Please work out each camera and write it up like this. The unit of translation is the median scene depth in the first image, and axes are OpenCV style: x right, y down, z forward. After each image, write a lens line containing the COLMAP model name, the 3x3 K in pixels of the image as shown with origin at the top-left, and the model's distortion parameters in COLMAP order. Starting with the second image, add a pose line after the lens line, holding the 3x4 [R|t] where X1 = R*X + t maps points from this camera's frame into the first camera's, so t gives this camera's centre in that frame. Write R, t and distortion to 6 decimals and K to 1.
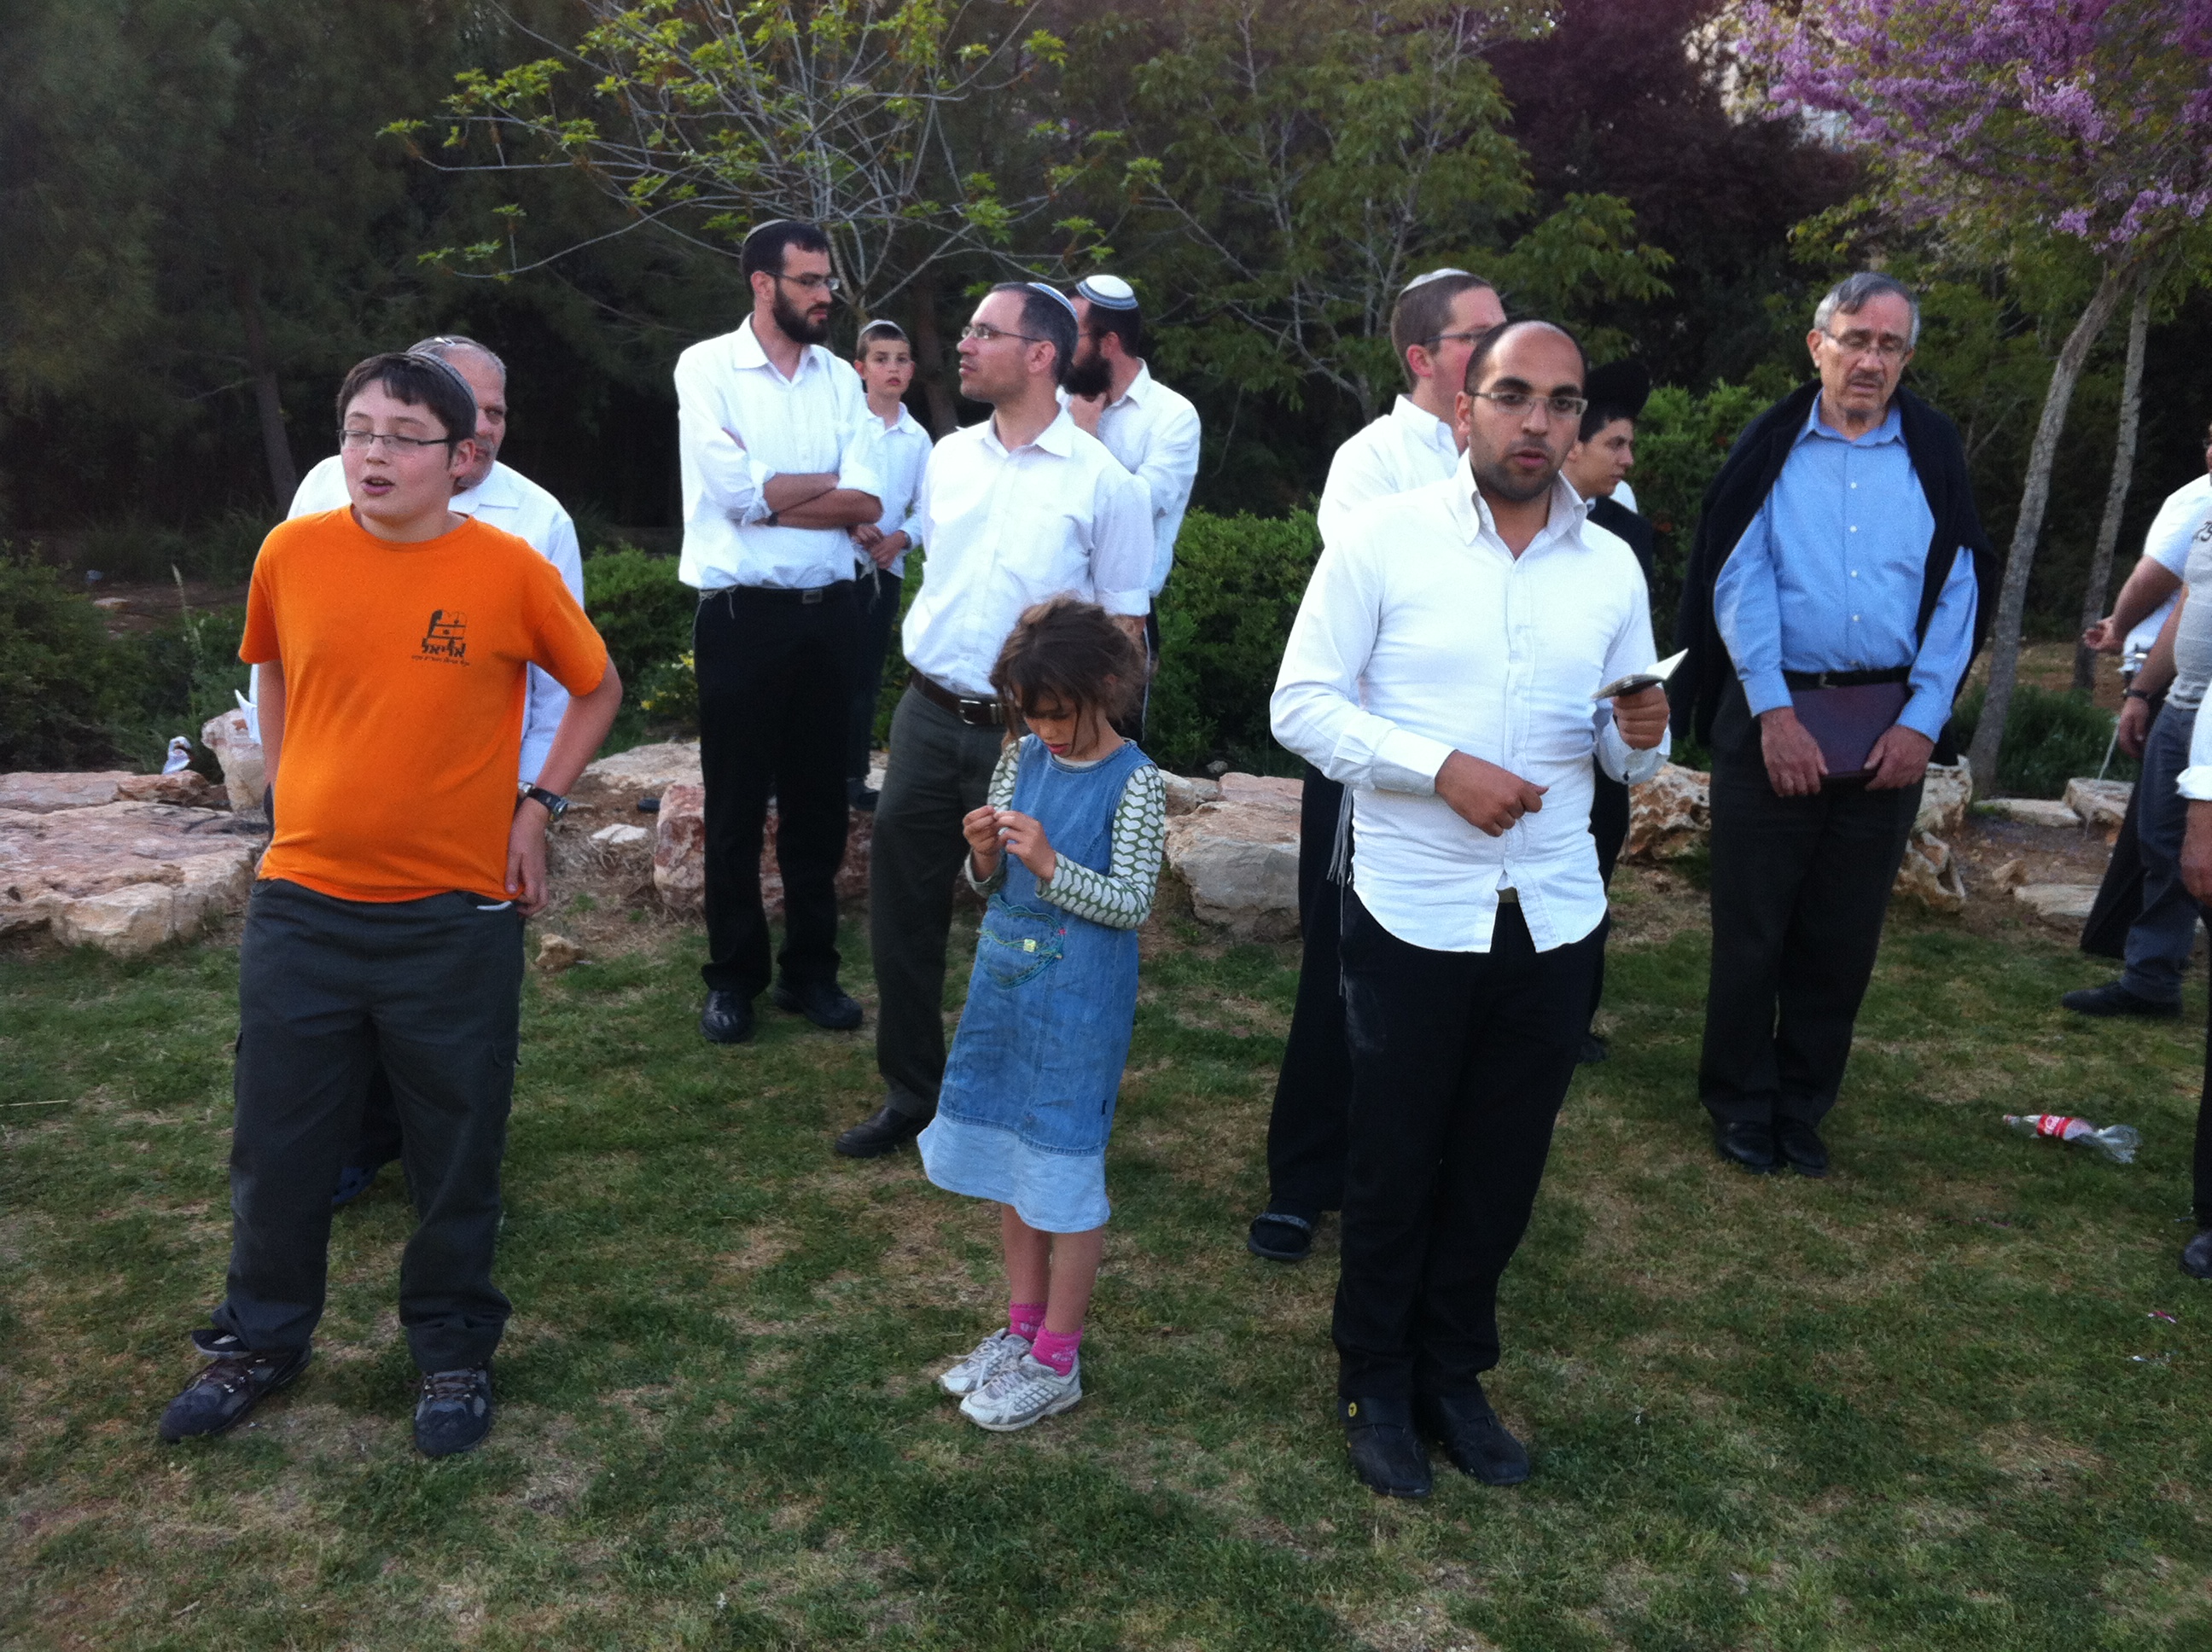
lens RADIAL K [[2291.5, 0, 1112.7], [0, 2291.5, 816.4], [0, 0, 1]] dist [0.078800, -0.282955]
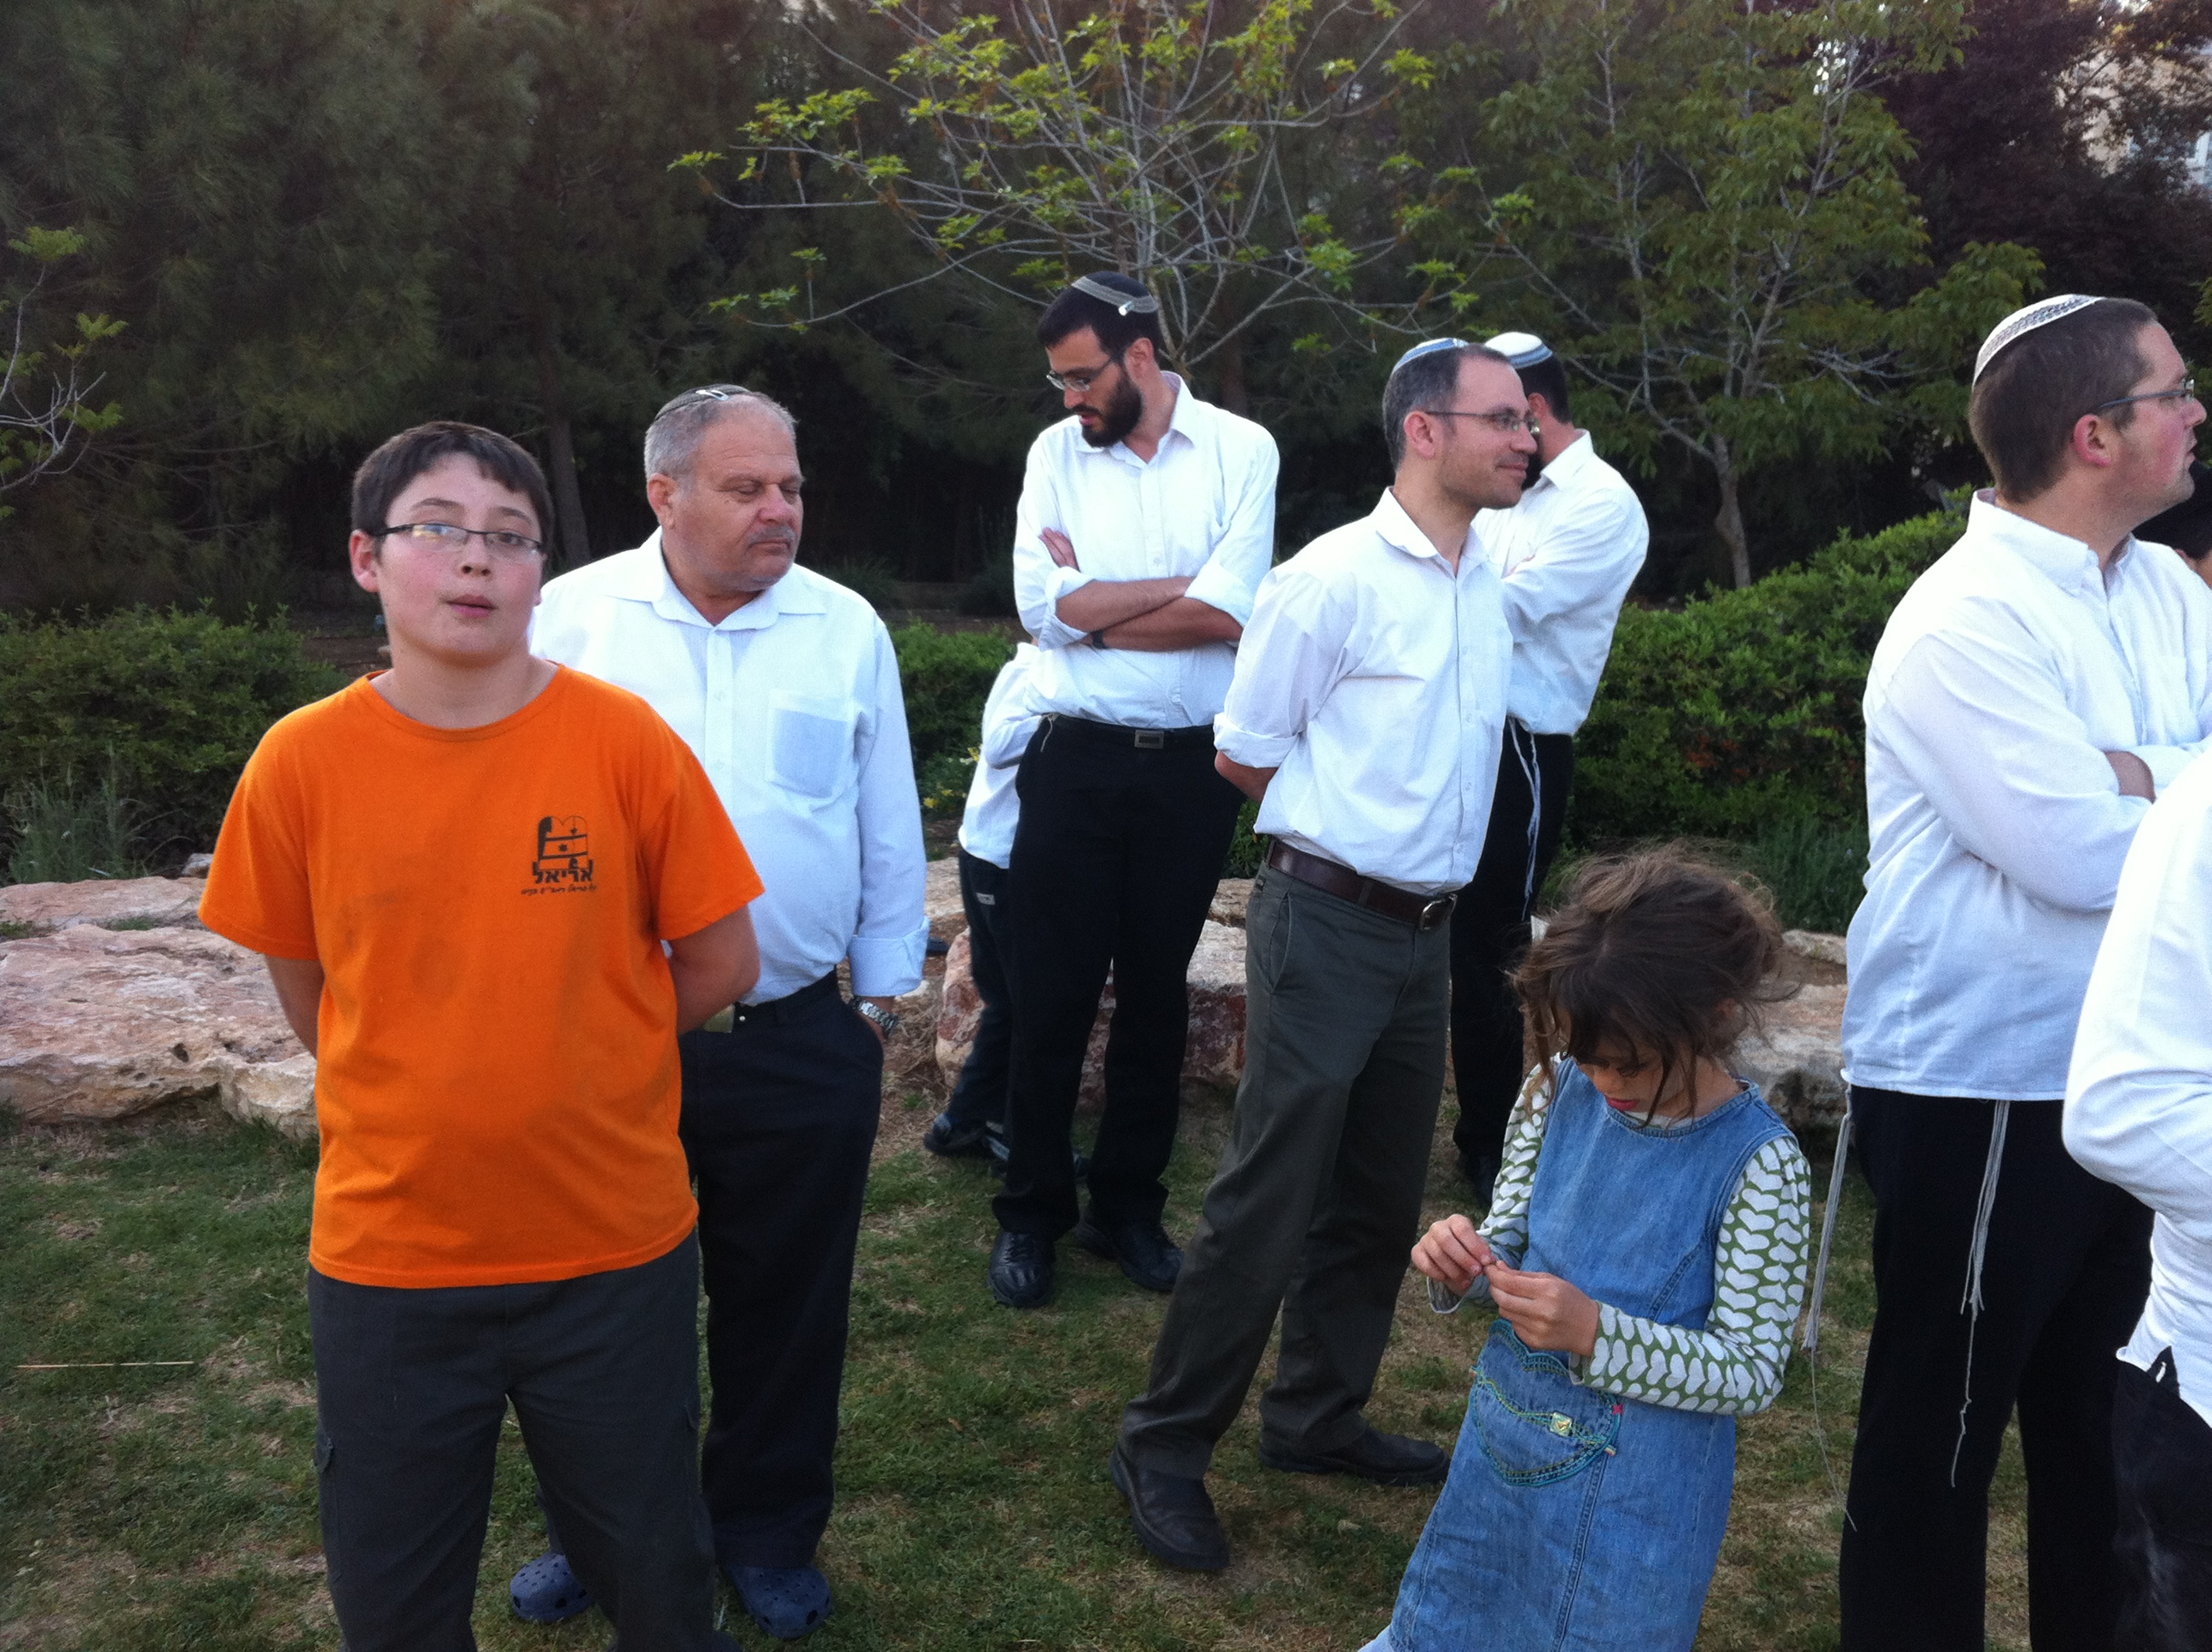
lens RADIAL K [[2271.0, 0, 1036.0], [0, 2271.0, 747.2], [0, 0, 1]] dist [0.132721, -0.428173]
pose [[0.988327, 0.035341, -0.148189, -0.031638], [-0.042555, 0.998044, -0.045799, -0.030650], [0.146280, 0.051570, 0.987898, 0.130768]]
